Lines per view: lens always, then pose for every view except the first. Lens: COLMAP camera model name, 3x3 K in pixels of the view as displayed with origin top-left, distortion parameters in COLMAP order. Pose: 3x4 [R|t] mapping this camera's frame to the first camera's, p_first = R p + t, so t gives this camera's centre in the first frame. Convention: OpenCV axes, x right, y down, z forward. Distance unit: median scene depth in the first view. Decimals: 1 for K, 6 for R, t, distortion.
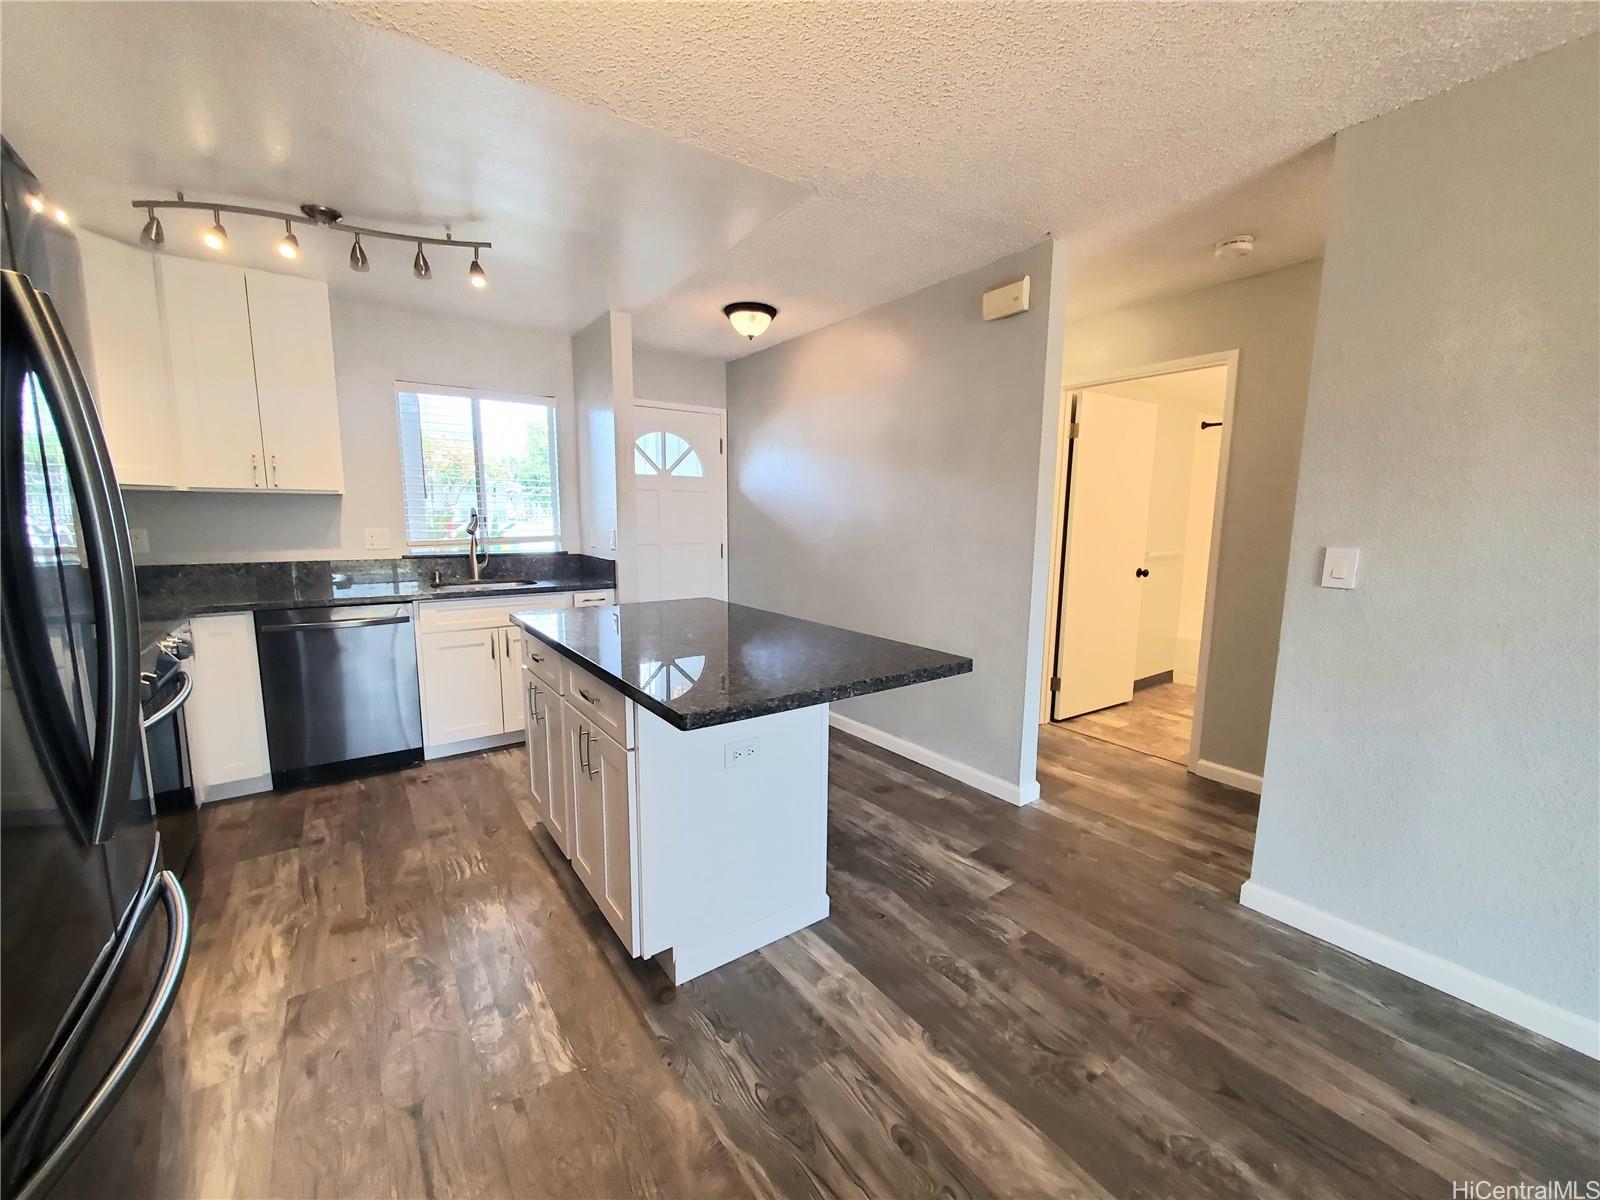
lens RADIAL K [[632.6, 0, 795.2], [0, 632.6, 601.7], [0, 0, 1]] dist [0.002358, -0.000301]
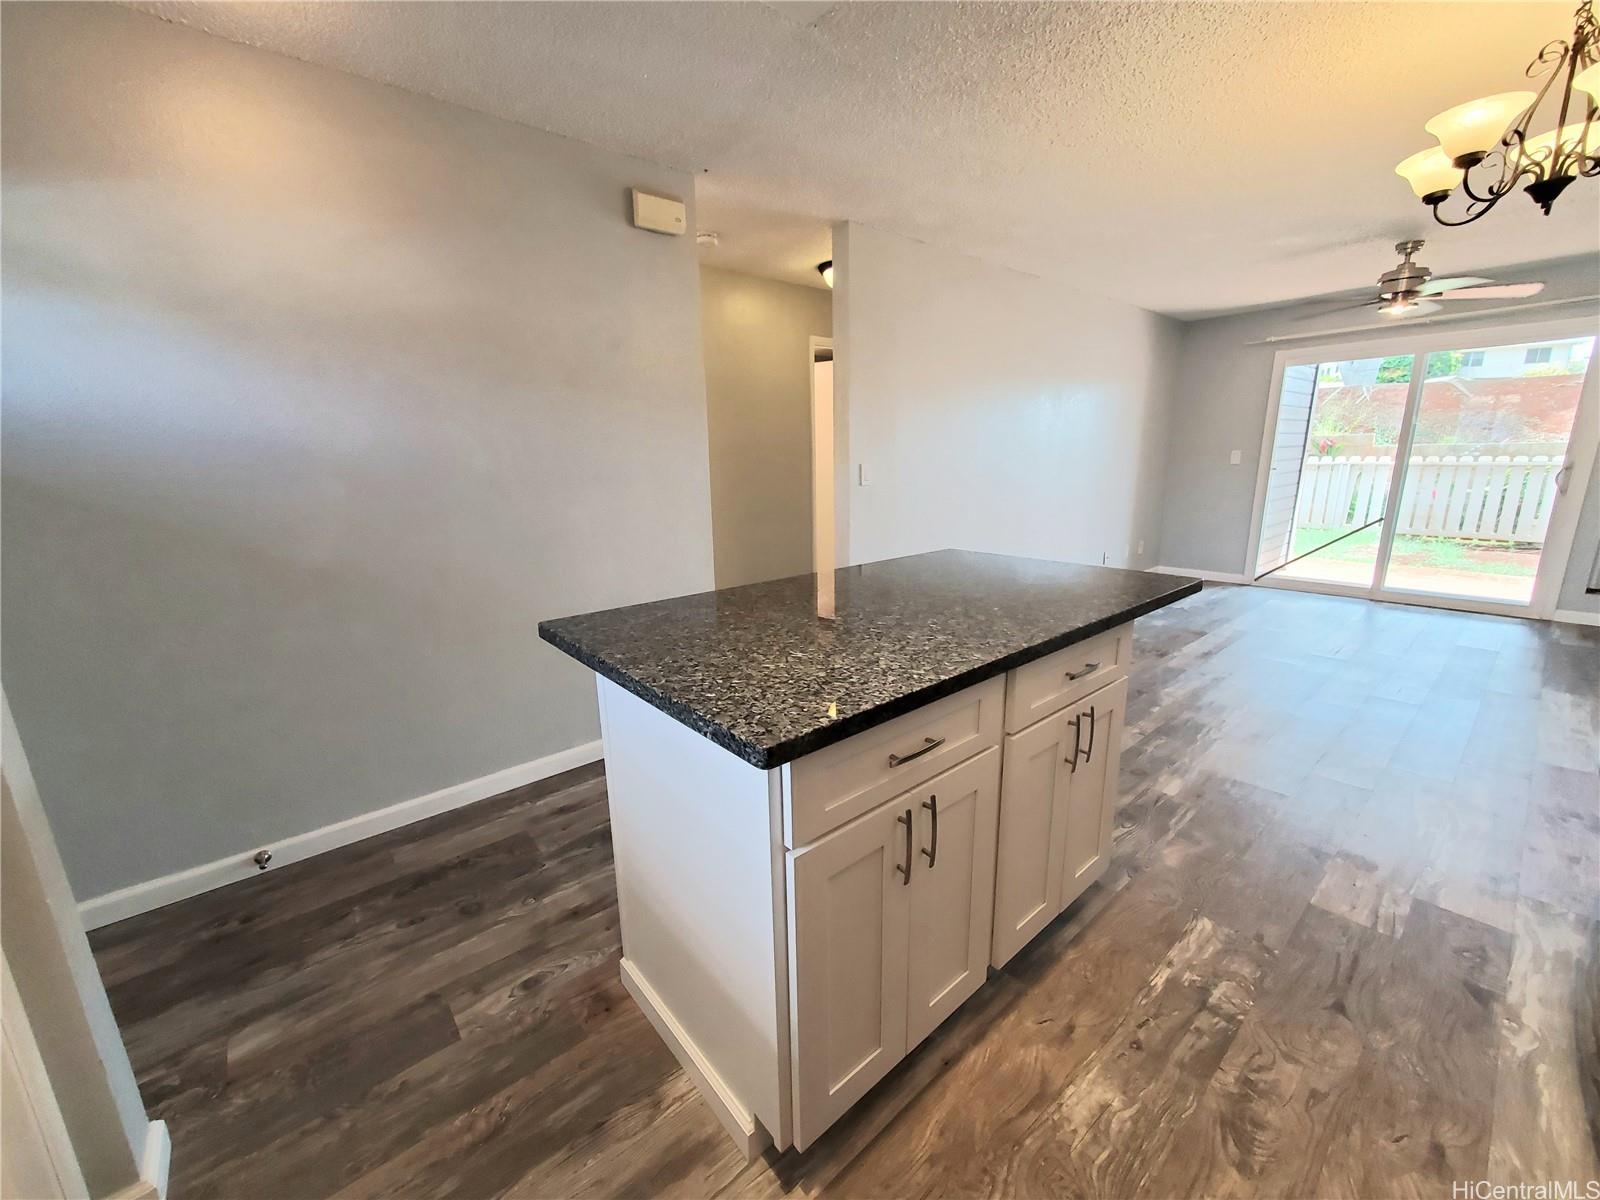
lens RADIAL K [[632.6, 0, 795.2], [0, 632.6, 601.7], [0, 0, 1]] dist [0.002358, -0.000301]
pose [[-0.076160, -0.234183, 0.969205, -1.150221], [0.152662, 0.957829, 0.243431, -0.201063], [-0.985339, 0.166501, -0.037197, 1.499233]]
